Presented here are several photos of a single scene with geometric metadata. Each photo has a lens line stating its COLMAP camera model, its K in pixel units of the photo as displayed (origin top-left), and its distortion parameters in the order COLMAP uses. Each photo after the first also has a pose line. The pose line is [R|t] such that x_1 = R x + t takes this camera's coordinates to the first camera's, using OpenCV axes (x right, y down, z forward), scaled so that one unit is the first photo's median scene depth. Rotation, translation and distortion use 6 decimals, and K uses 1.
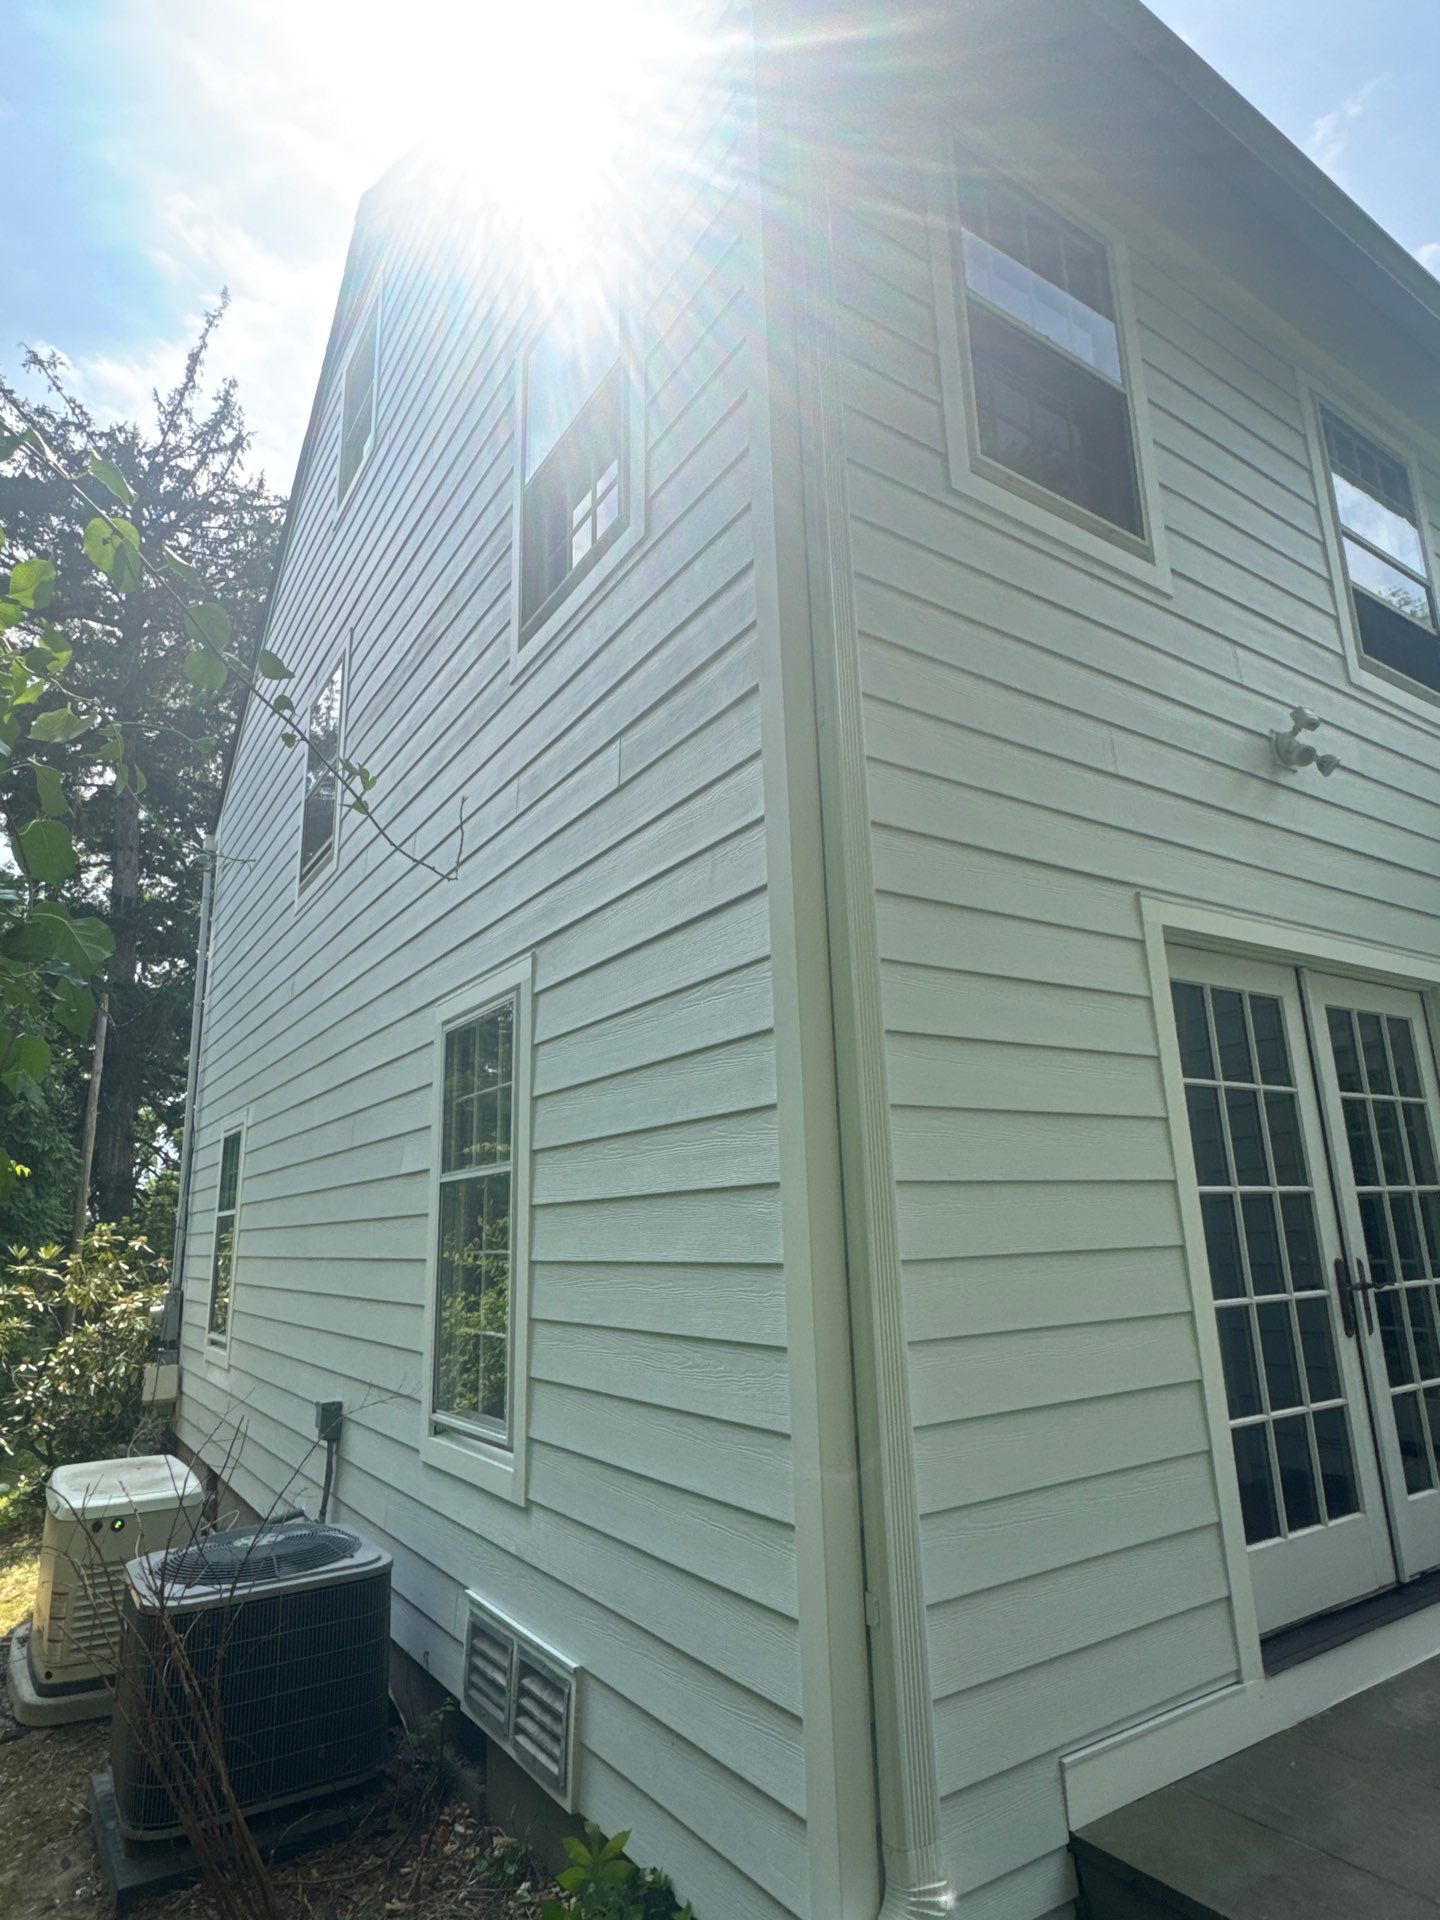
lens RADIAL K [[1097.2, 0, 720.0], [0, 1097.2, 960.0], [0, 0, 1]] dist [0.001804, -0.001366]
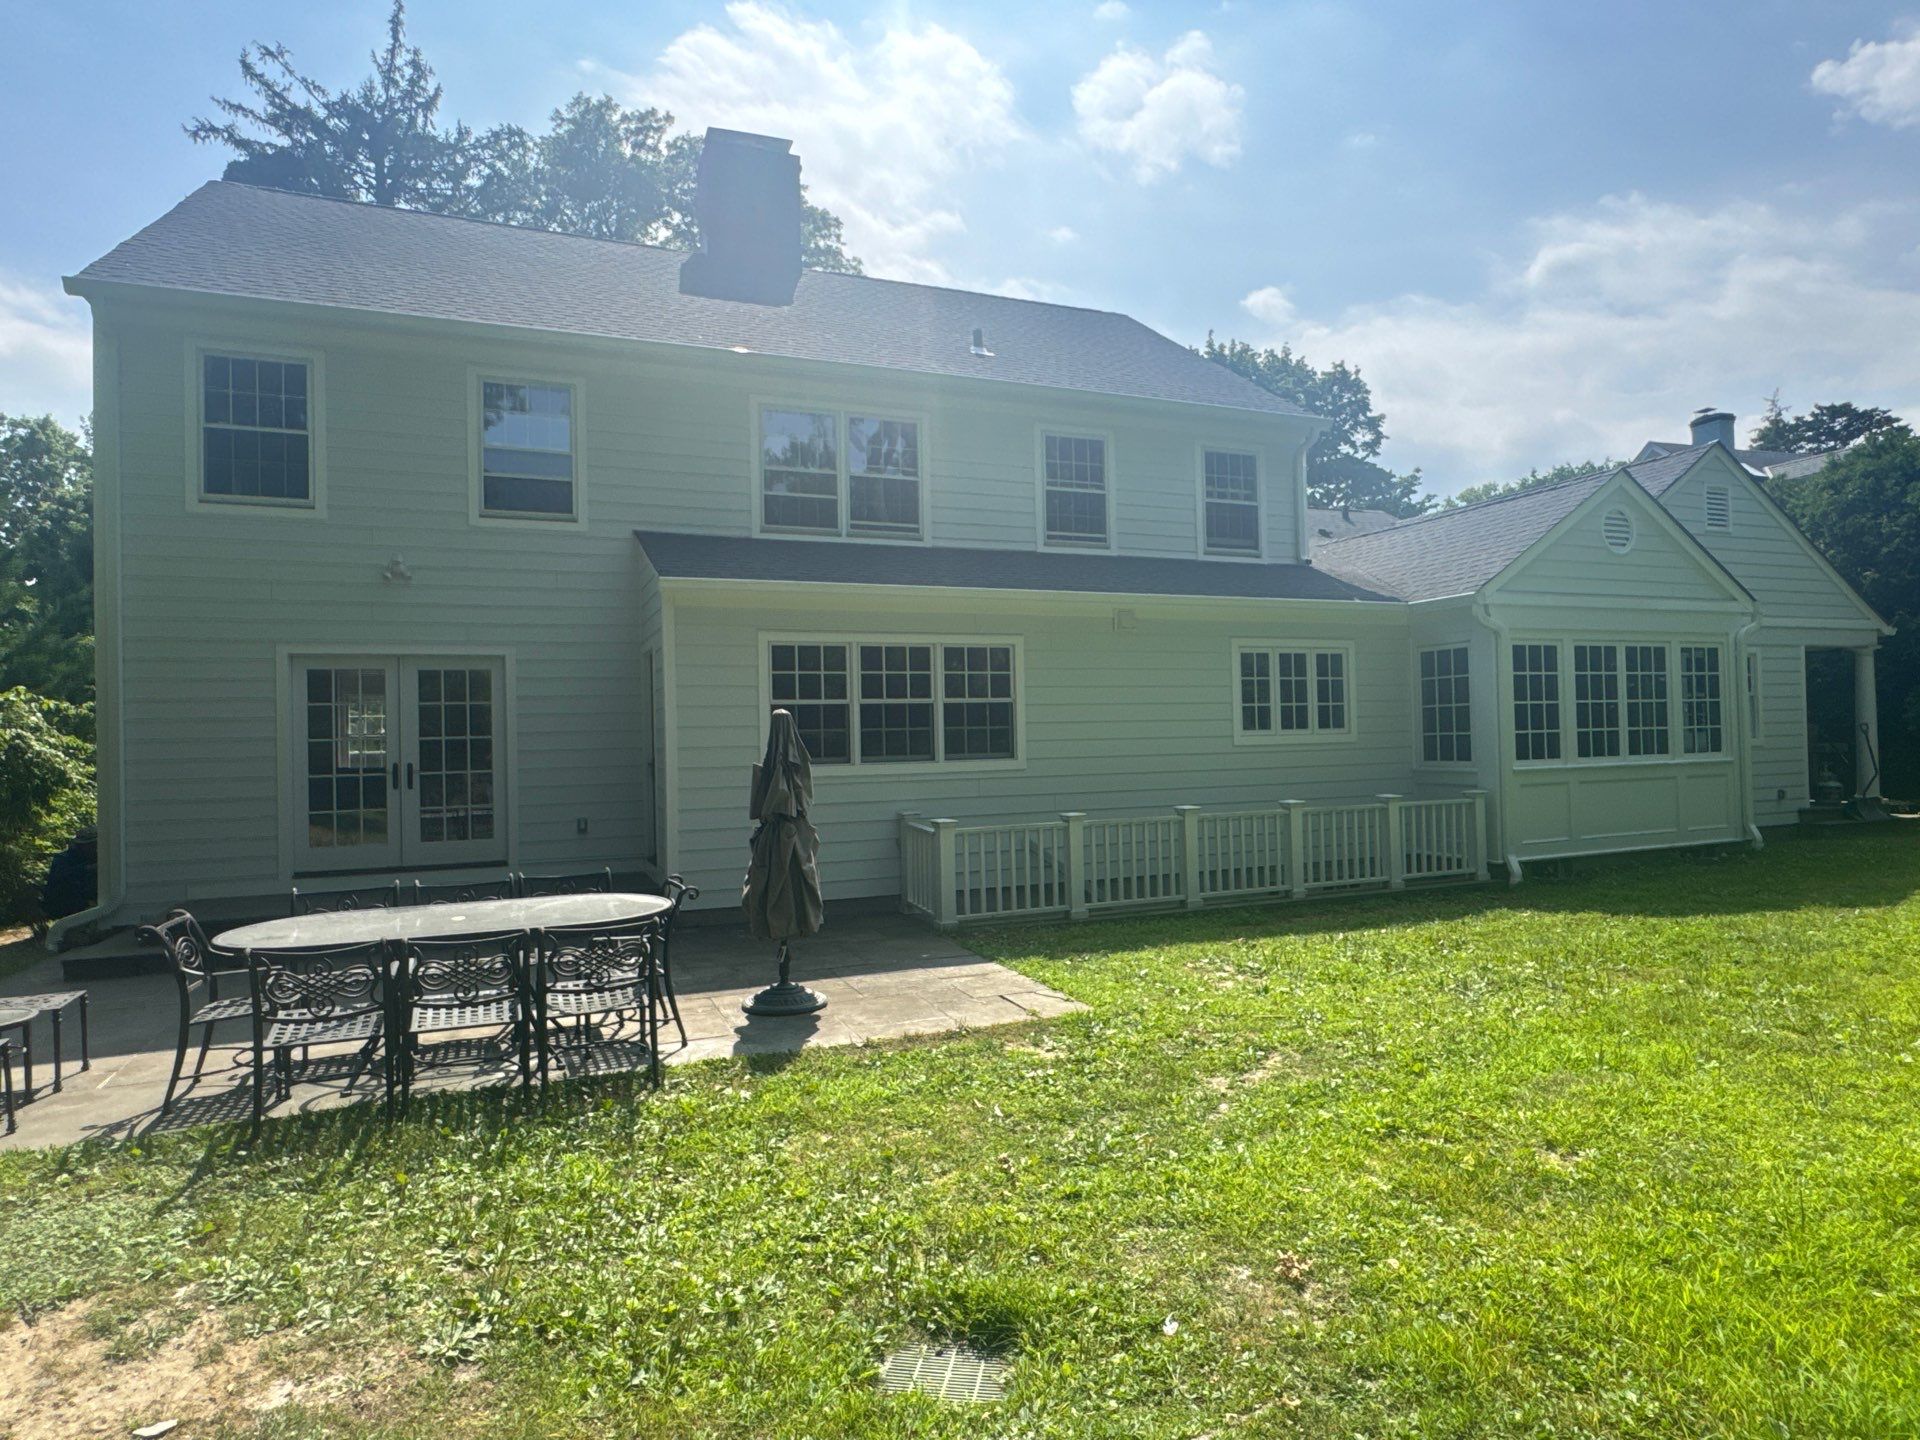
lens RADIAL K [[1097.2, 0, 960.0], [0, 1097.2, 720.0], [0, 0, 1]] dist [0.001804, -0.001366]
pose [[0.981699, -0.000793, -0.190435, 0.354042], [0.045084, 0.972532, 0.228362, -0.058113], [0.185023, -0.232768, 0.954770, -0.199516]]
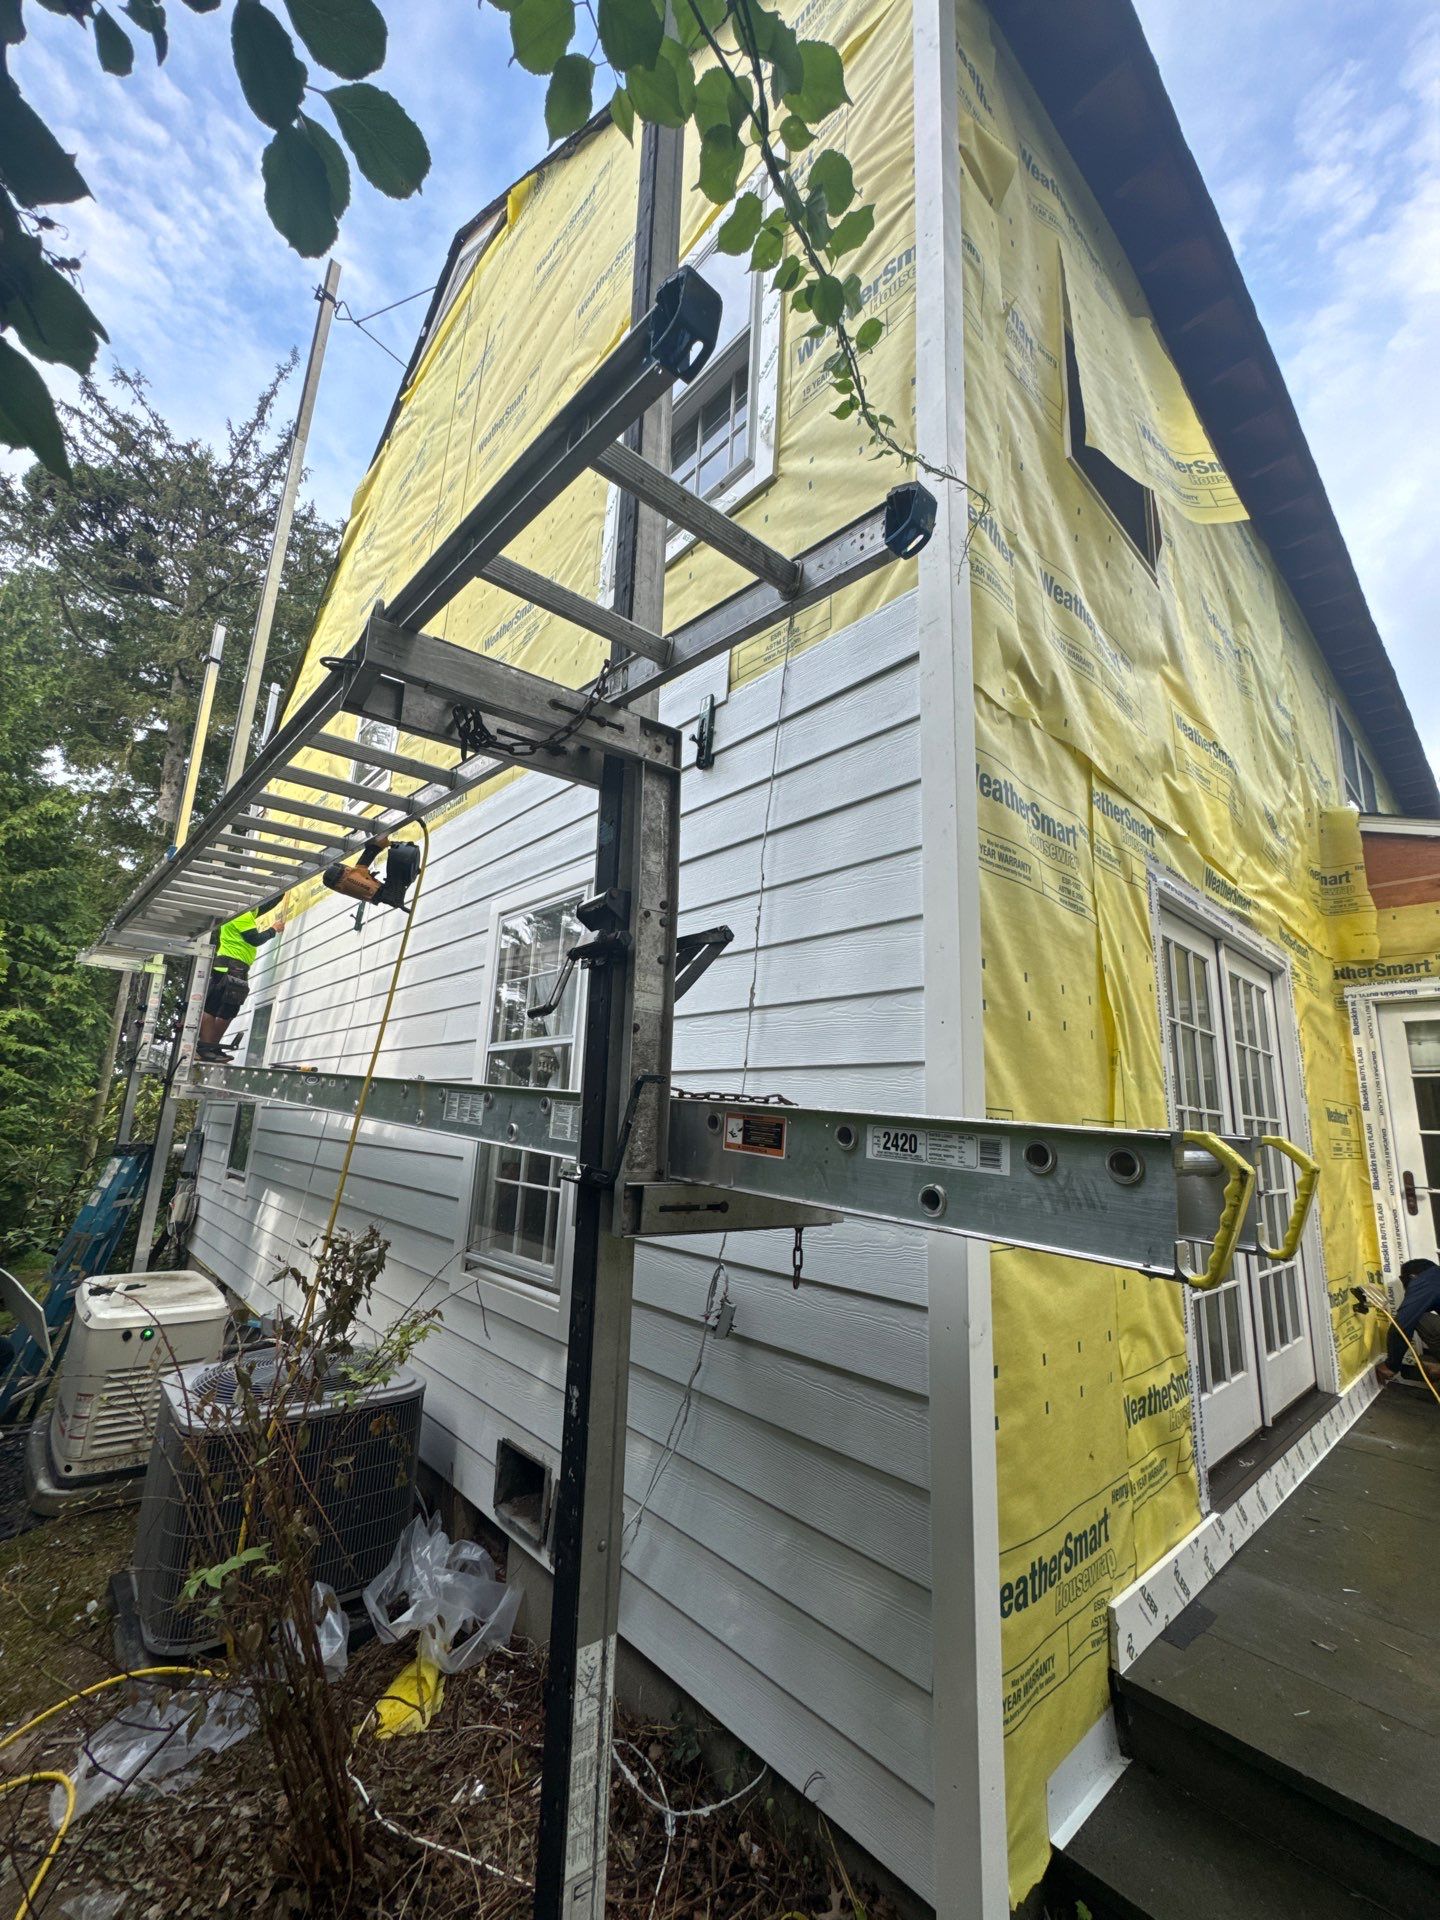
lens RADIAL K [[770.8, 0, 720.0], [0, 770.8, 960.0], [0, 0, 1]] dist [0.002928, -0.000281]
pose [[0.985485, 0.100906, 0.136515, -0.022546], [-0.105416, 0.994083, 0.026208, 0.010400], [-0.133063, -0.040218, 0.990291, 0.030240]]
